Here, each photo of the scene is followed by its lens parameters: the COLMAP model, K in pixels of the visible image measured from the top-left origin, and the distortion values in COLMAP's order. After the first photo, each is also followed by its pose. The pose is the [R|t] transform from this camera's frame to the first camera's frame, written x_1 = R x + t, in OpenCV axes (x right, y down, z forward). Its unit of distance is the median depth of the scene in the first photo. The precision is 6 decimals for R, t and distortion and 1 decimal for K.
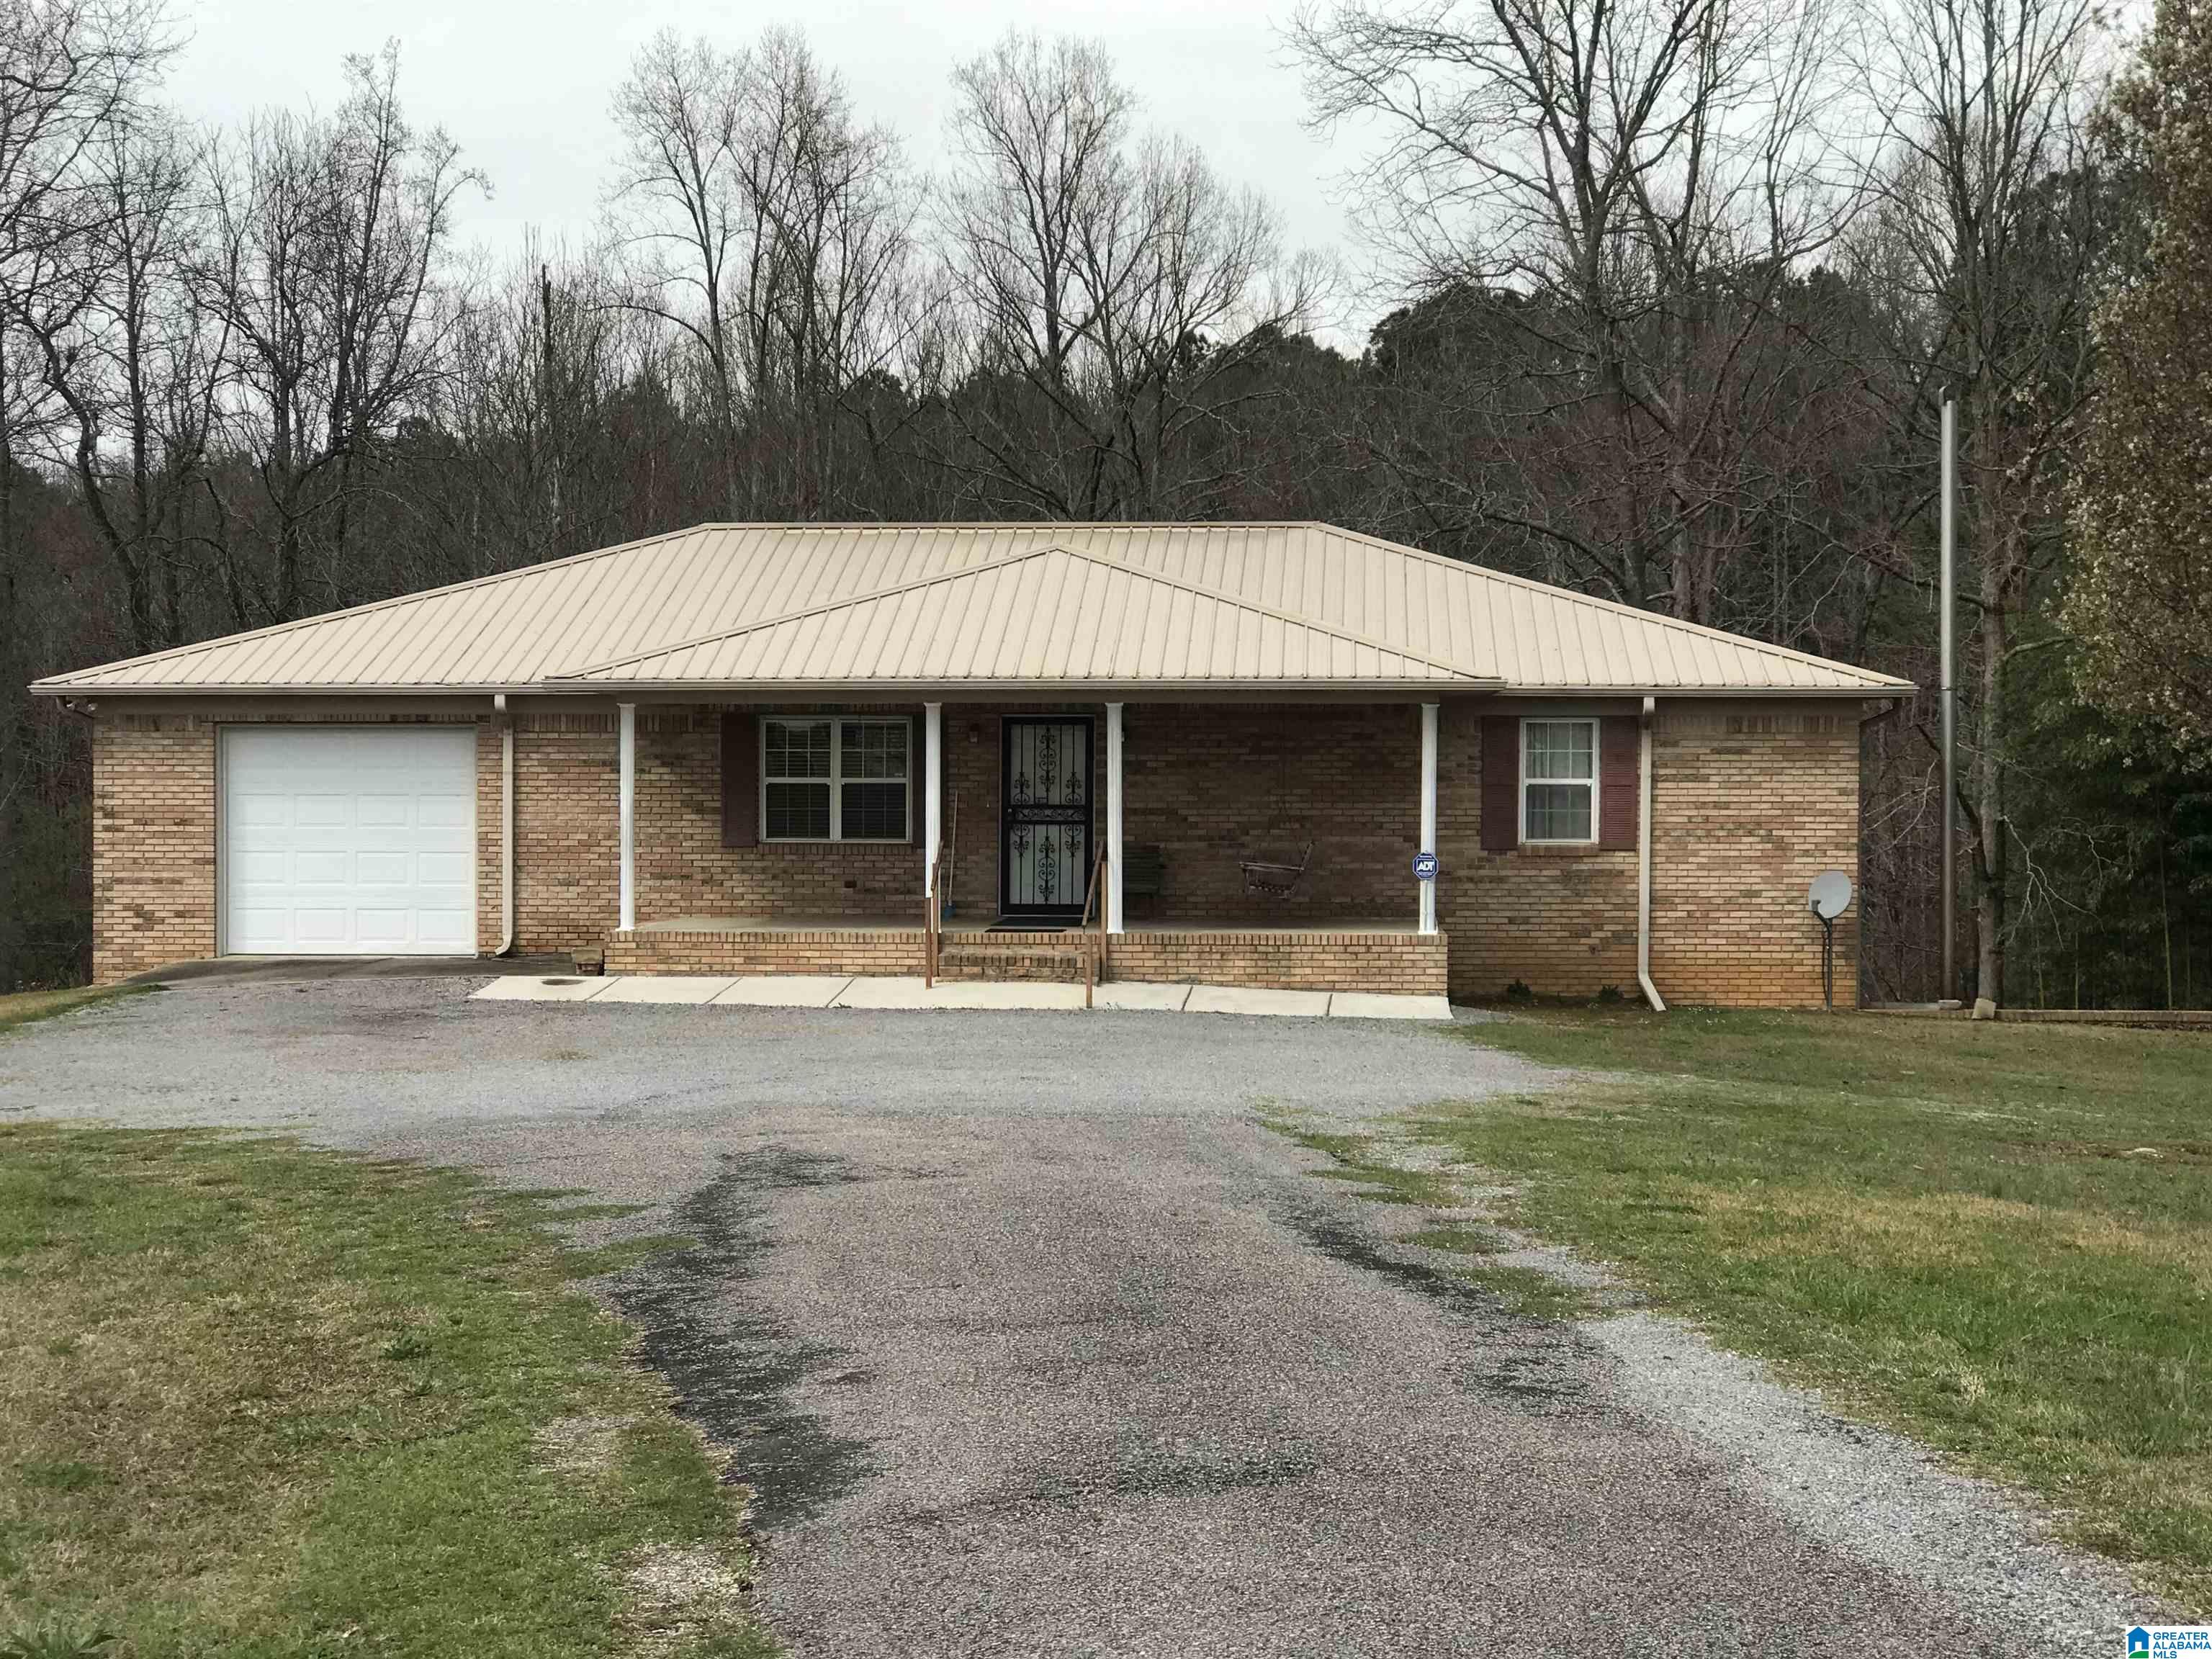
lens RADIAL K [[3771.0, 0, 1104.2], [0, 3771.0, 828.0], [0, 0, 1]] dist [-0.008242, 0.000000]
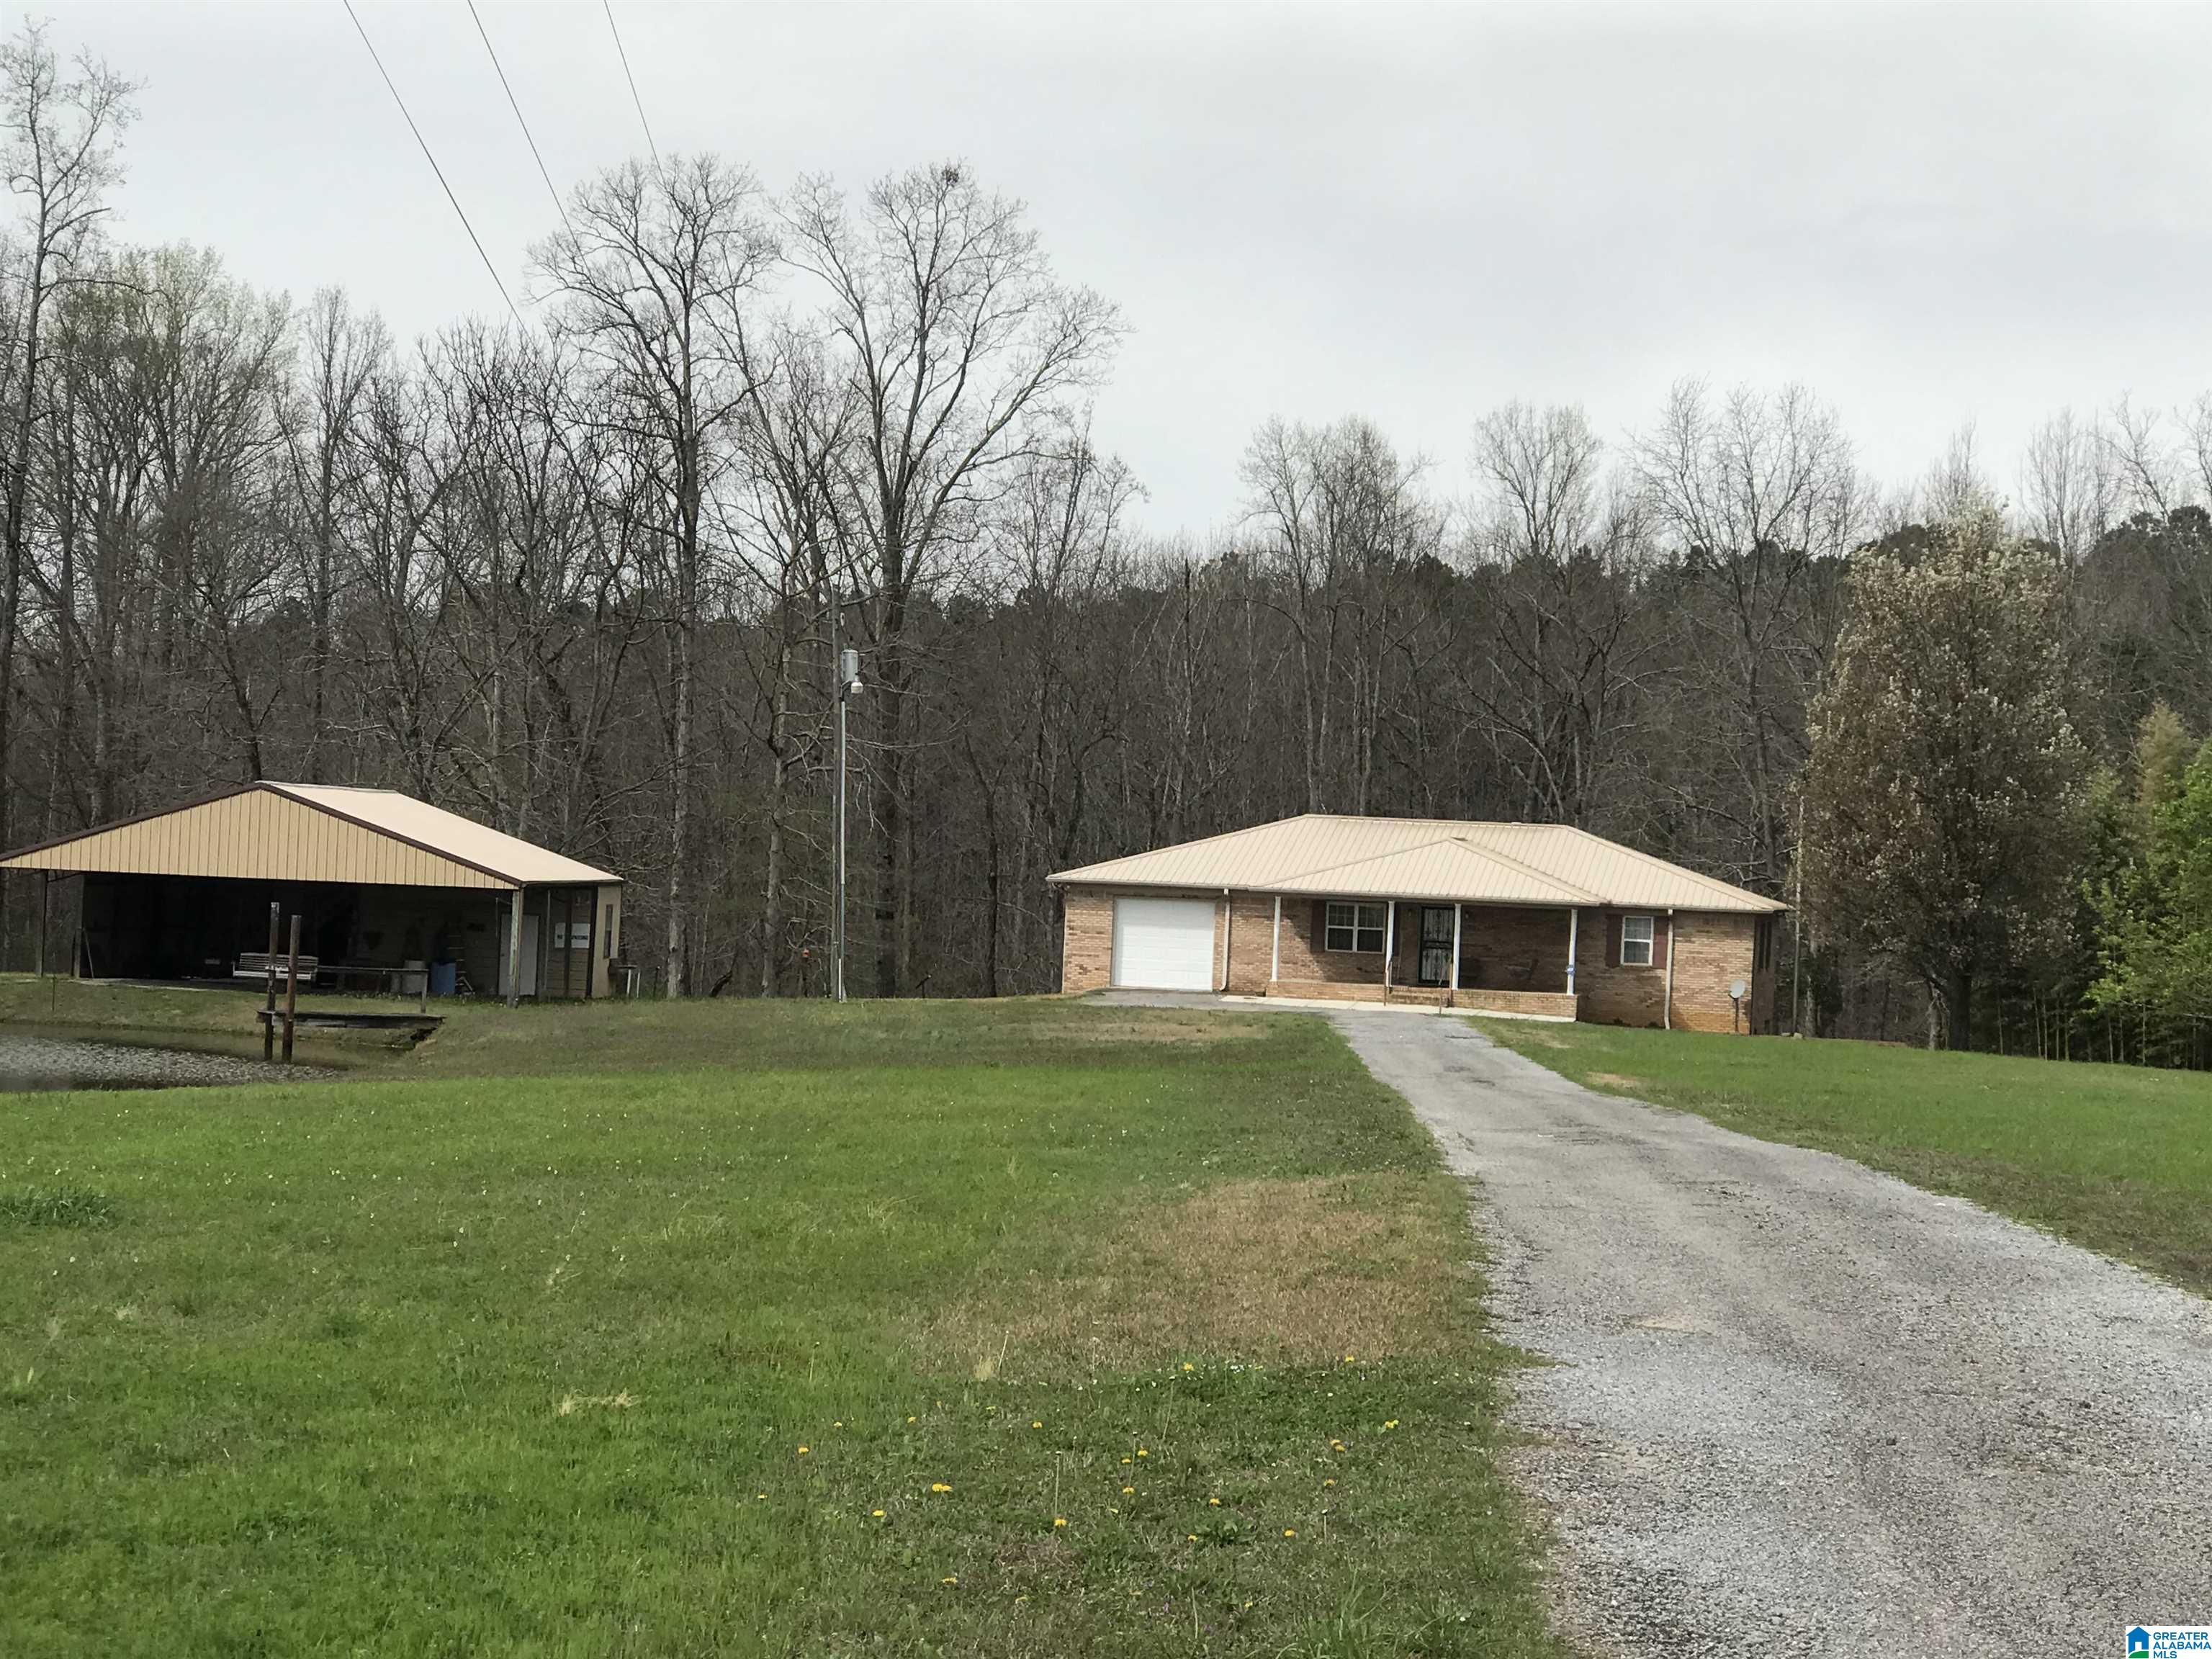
lens RADIAL K [[4456.5, 0, 1108.8], [0, 4456.5, 821.8], [0, 0, 1]] dist [0.059273, 0.000000]
pose [[0.990023, 0.039597, -0.135230, 0.172225], [-0.043831, 0.998633, -0.028474, 0.008942], [0.133918, 0.034117, 0.990405, -2.054472]]
